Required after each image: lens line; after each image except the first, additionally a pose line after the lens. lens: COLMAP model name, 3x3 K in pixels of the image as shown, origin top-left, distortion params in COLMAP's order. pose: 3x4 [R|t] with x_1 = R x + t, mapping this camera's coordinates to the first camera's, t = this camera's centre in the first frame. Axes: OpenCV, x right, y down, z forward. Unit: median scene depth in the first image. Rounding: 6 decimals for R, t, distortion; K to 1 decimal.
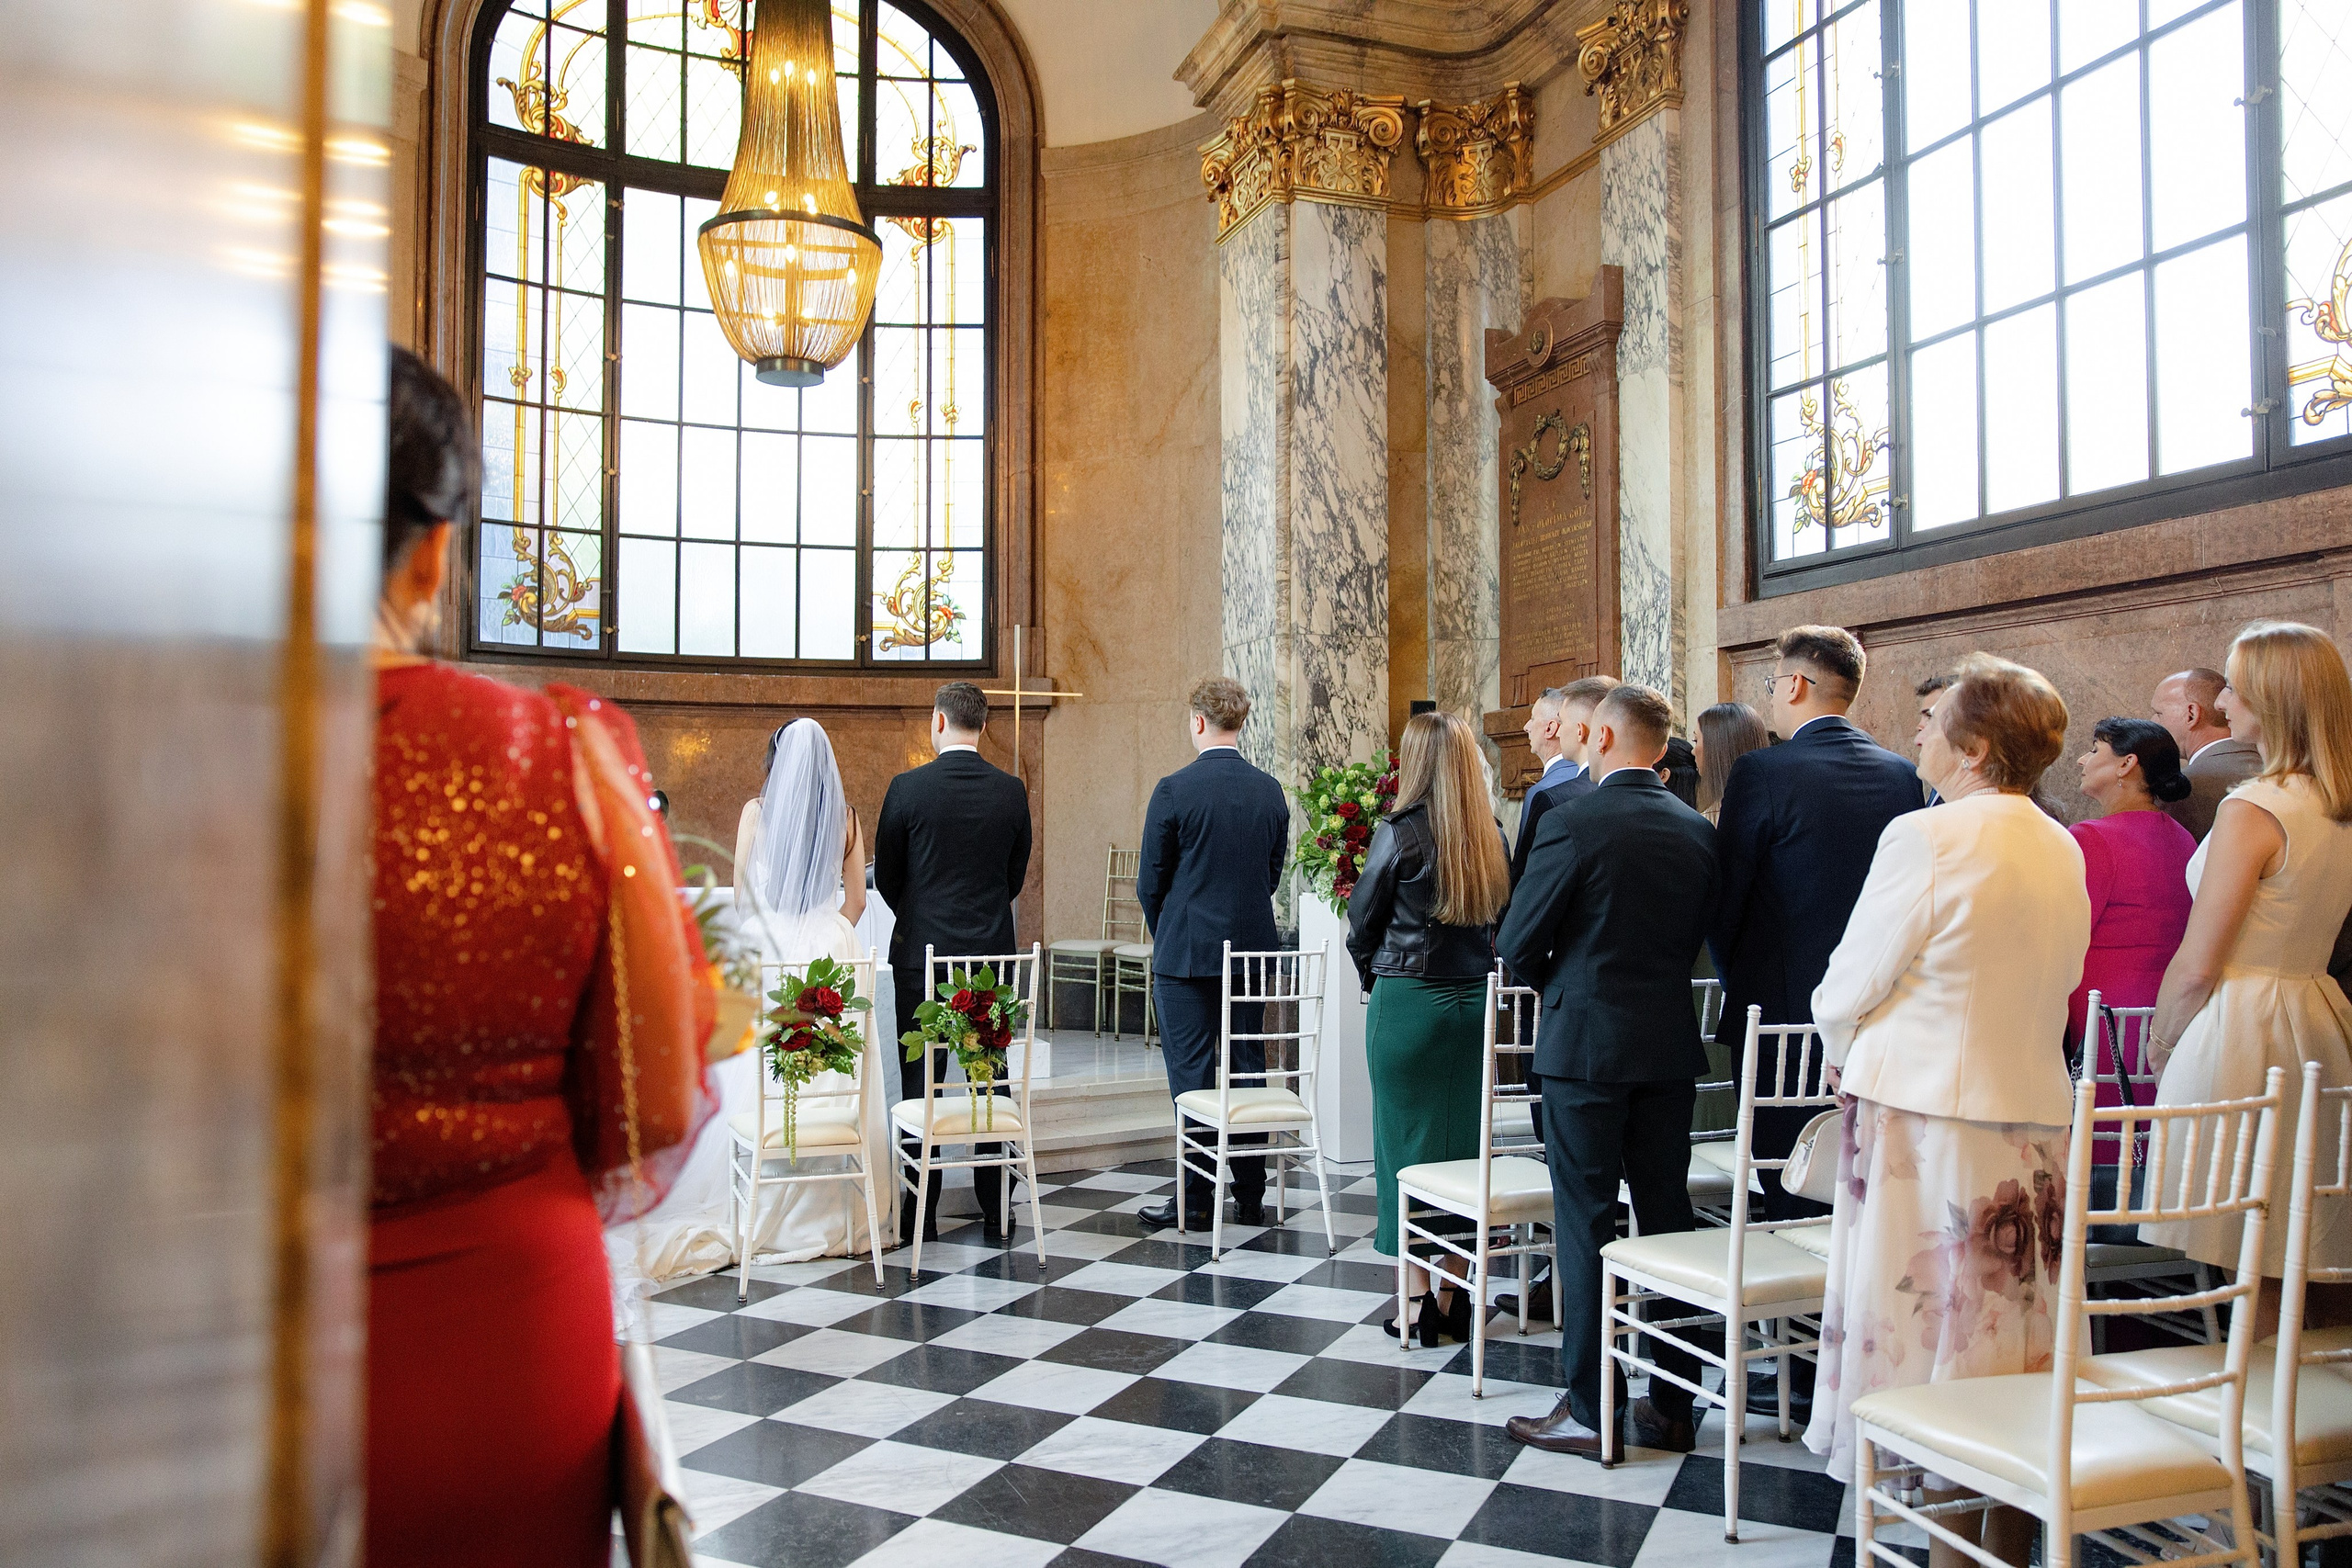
lens RADIAL K [[1718.6, 0, 1176.0], [0, 1718.6, 784.0], [0, 0, 1]] dist [-0.025980, -0.000104]
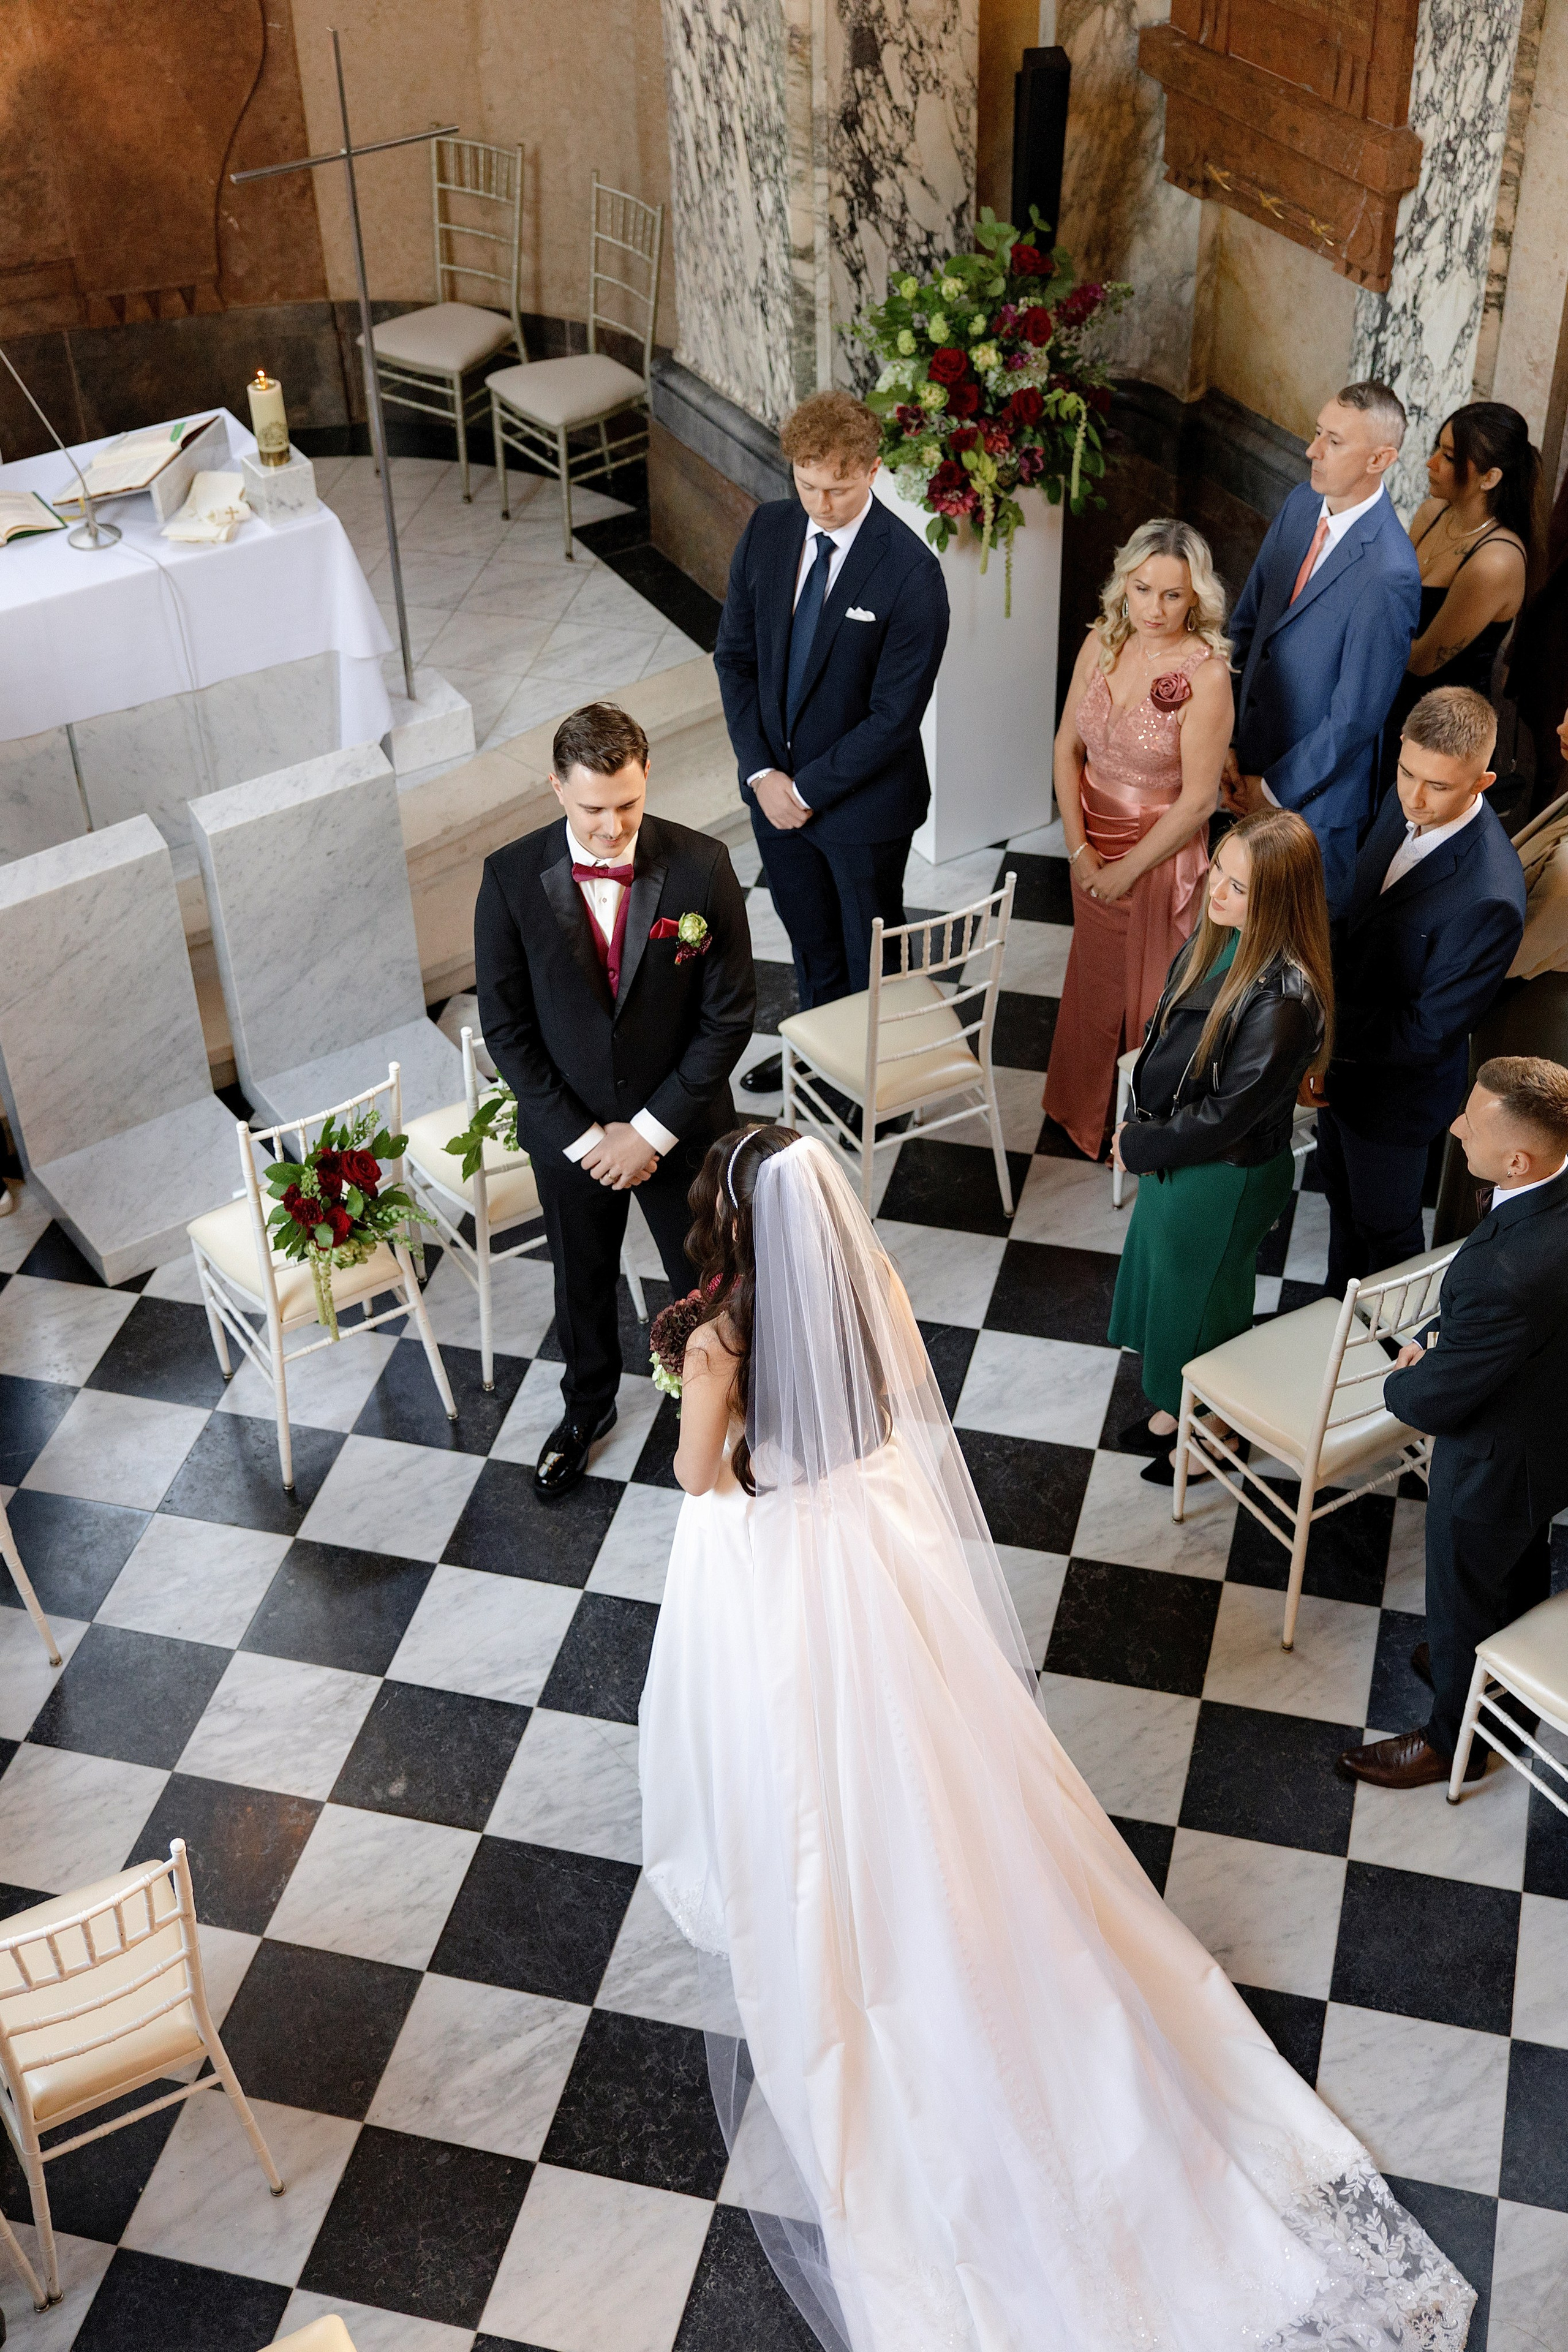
lens RADIAL K [[2962.7, 0, 784.0], [0, 2962.7, 1176.0], [0, 0, 1]] dist [0.012447, -0.009480]
pose [[0.981766, -0.140048, 0.128537, -0.106914], [0.019765, 0.747721, 0.663719, -0.380217], [-0.189062, -0.649076, 0.736855, 0.048579]]
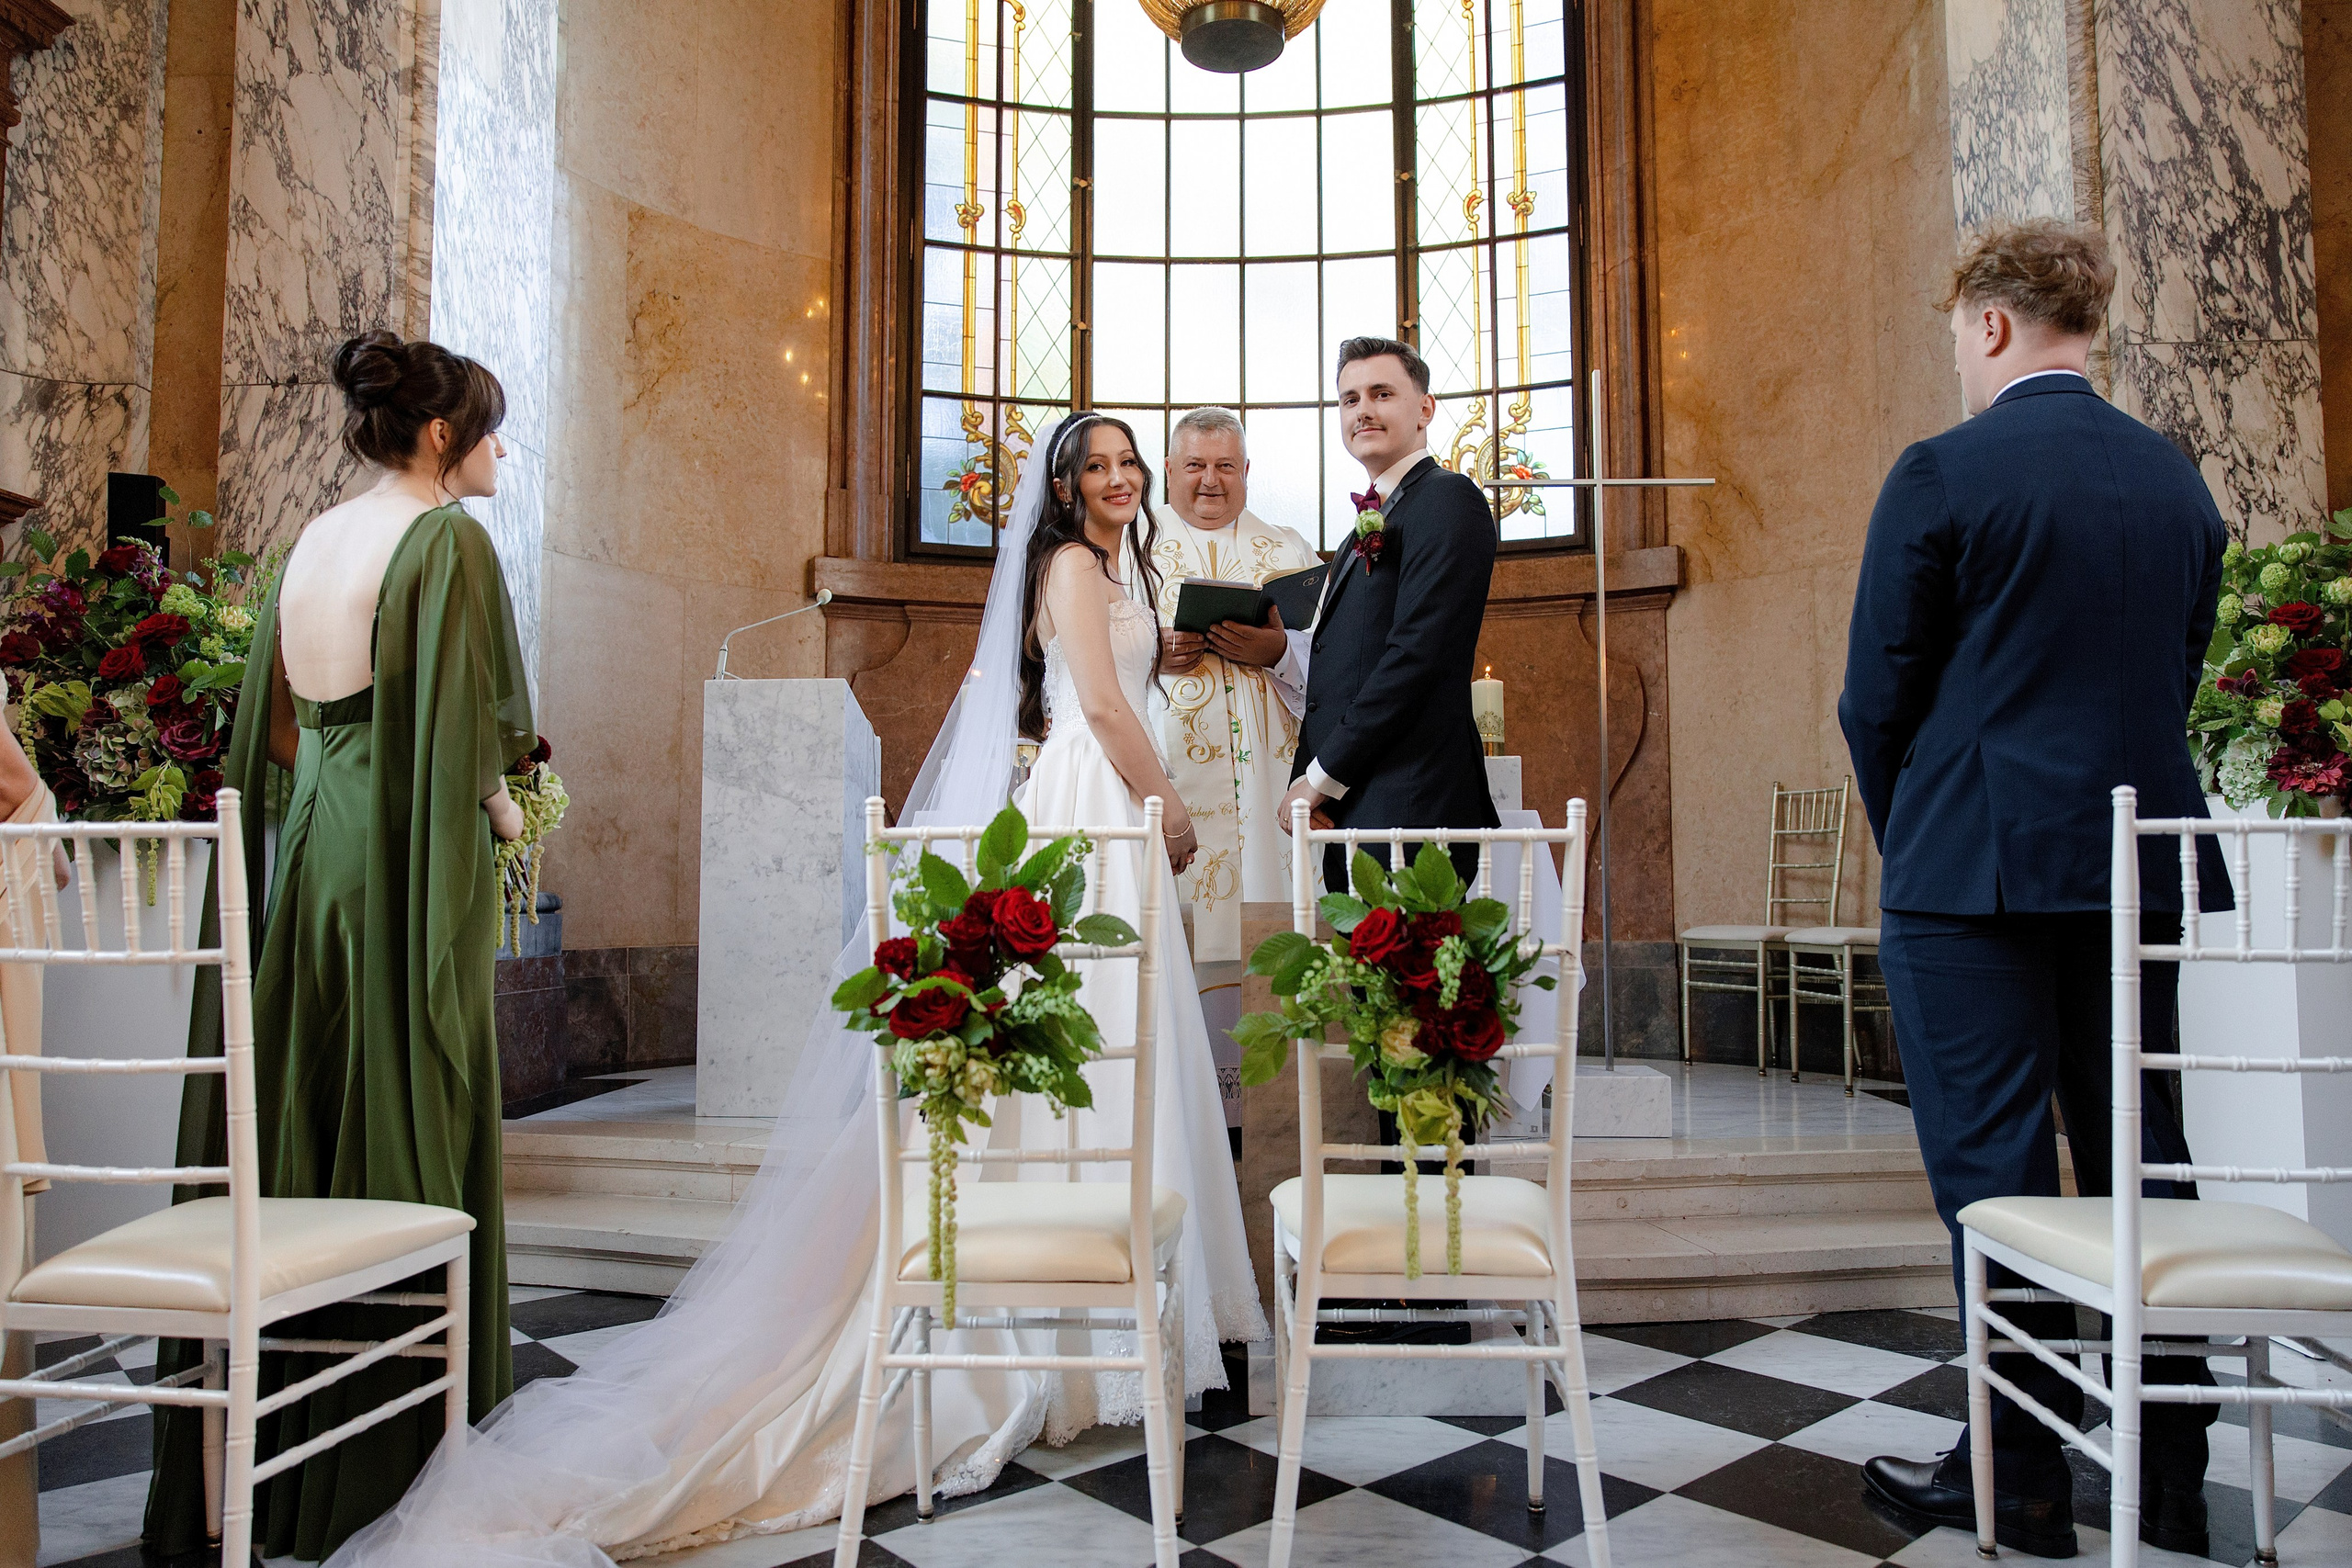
lens RADIAL K [[1570.3, 0, 1180.2], [0, 1570.3, 784.2], [0, 0, 1]] dist [-0.017700, 0.014554]
pose [[0.920376, -0.029616, -0.389912, -0.015130], [0.014067, 0.998990, -0.042673, 0.062820], [0.390782, 0.033790, 0.919863, 0.388283]]
